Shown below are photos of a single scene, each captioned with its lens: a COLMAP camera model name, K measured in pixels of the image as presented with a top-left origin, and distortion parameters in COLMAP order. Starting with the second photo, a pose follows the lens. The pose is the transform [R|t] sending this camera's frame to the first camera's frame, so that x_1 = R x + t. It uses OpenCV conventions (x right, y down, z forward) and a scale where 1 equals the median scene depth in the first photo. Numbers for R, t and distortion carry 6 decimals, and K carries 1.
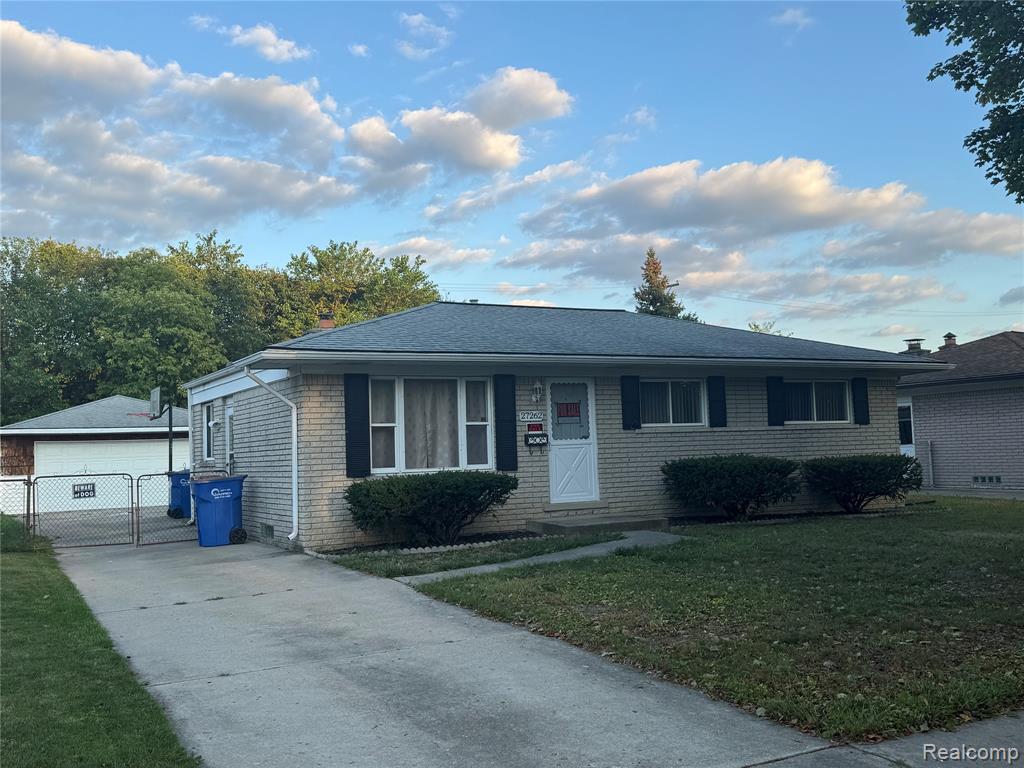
lens RADIAL K [[1010.7, 0, 511.8], [0, 1010.7, 382.0], [0, 0, 1]] dist [0.010947, 0.000000]
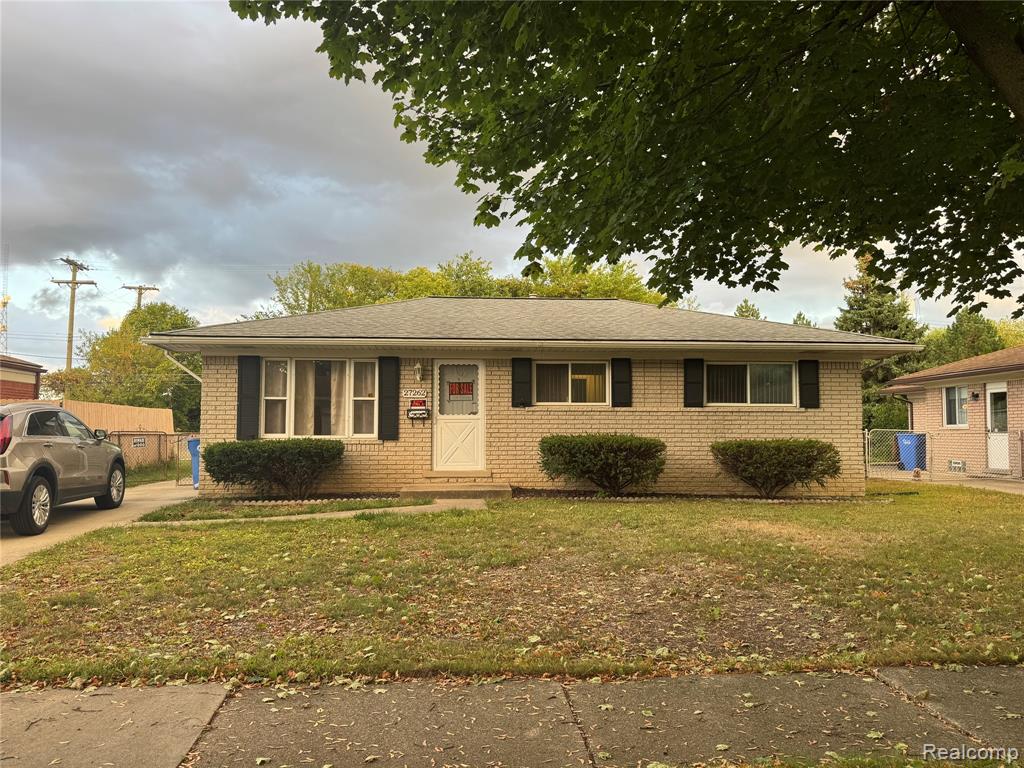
lens RADIAL K [[807.6, 0, 512.2], [0, 807.6, 385.8], [0, 0, 1]] dist [0.008111, 0.001264]
pose [[0.913697, 0.013223, -0.406181, 0.464667], [-0.003217, 0.999675, 0.025308, 0.001924], [0.406384, -0.021817, 0.913442, 0.202446]]
